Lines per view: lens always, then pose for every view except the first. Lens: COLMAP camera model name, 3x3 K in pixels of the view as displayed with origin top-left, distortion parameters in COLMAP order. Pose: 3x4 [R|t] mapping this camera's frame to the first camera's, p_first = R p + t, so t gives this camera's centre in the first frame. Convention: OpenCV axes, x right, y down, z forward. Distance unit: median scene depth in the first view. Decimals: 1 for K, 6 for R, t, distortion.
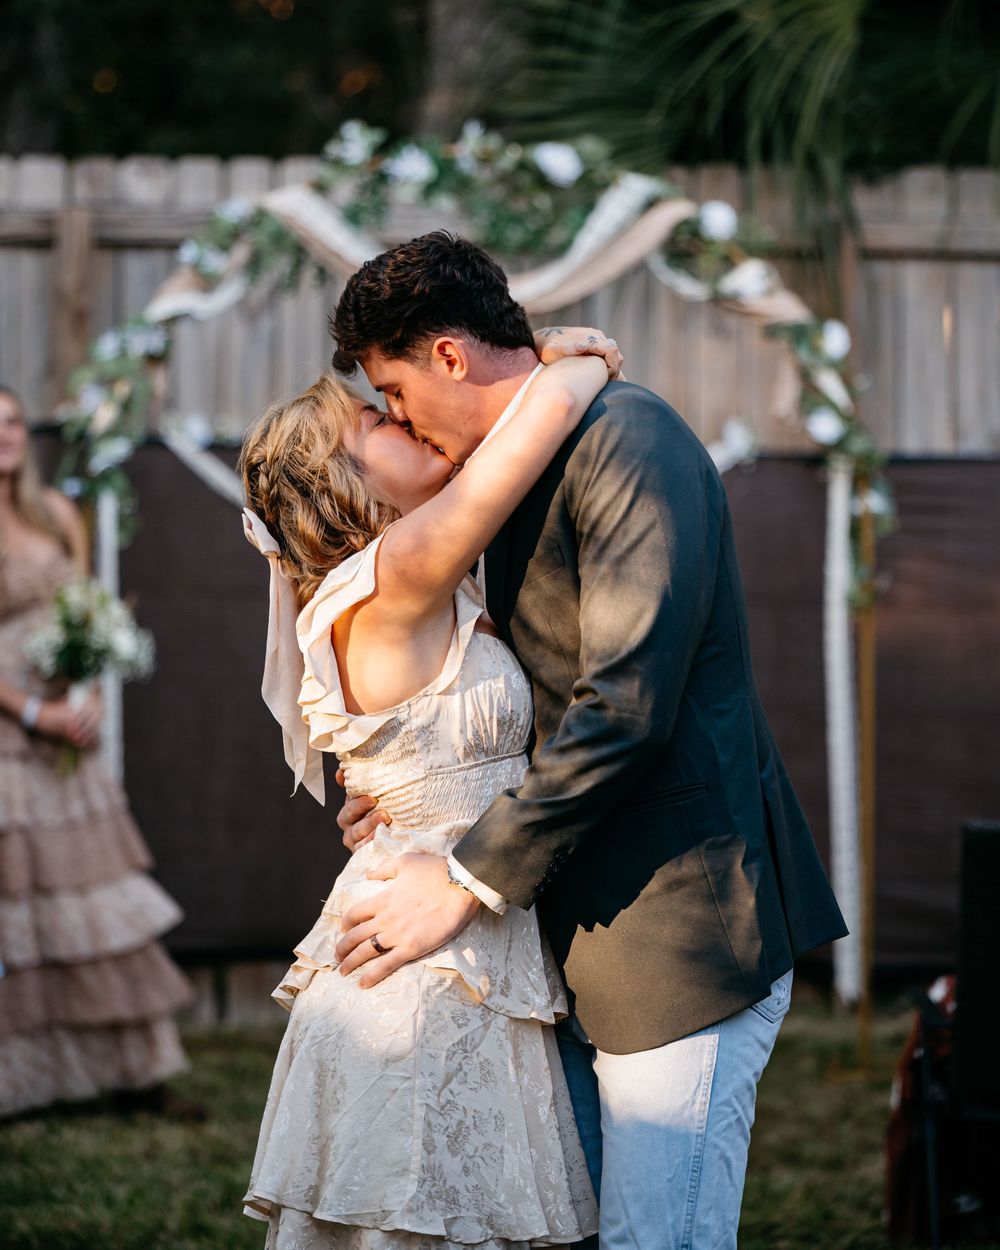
lens RADIAL K [[5331.0, 0, 500.0], [0, 5331.0, 625.0], [0, 0, 1]] dist [0.751916, -2.986255]
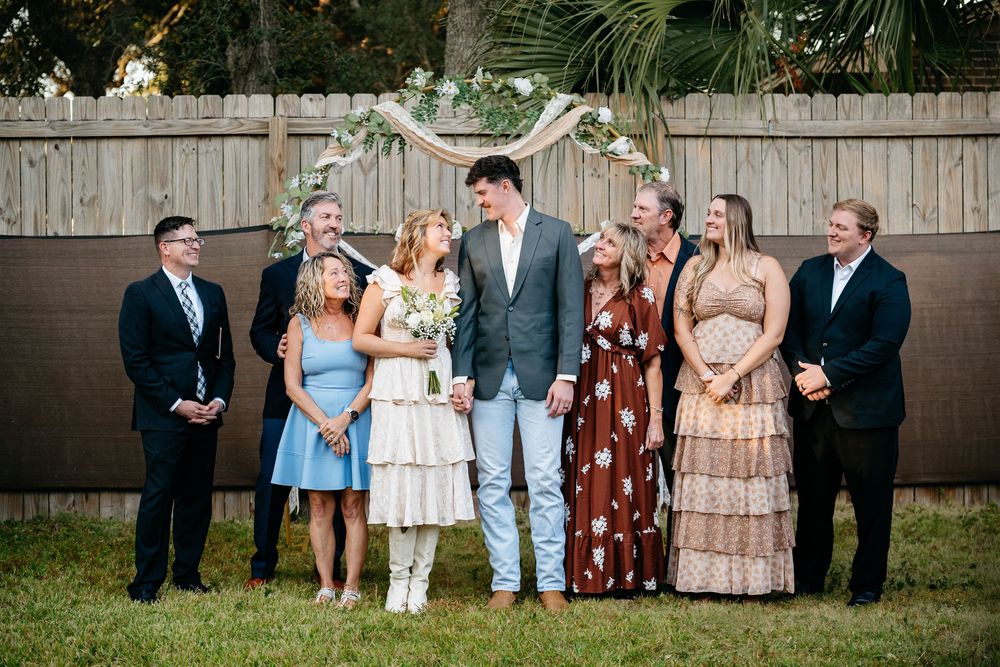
lens RADIAL K [[2091.6, 0, 500.0], [0, 2091.6, 333.5], [0, 0, 1]] dist [0.019420, 0.492085]
pose [[0.999671, -0.012460, 0.022400, -0.015001], [0.012234, 0.999873, 0.010179, -0.003571], [-0.022524, -0.009902, 0.999697, 0.223088]]
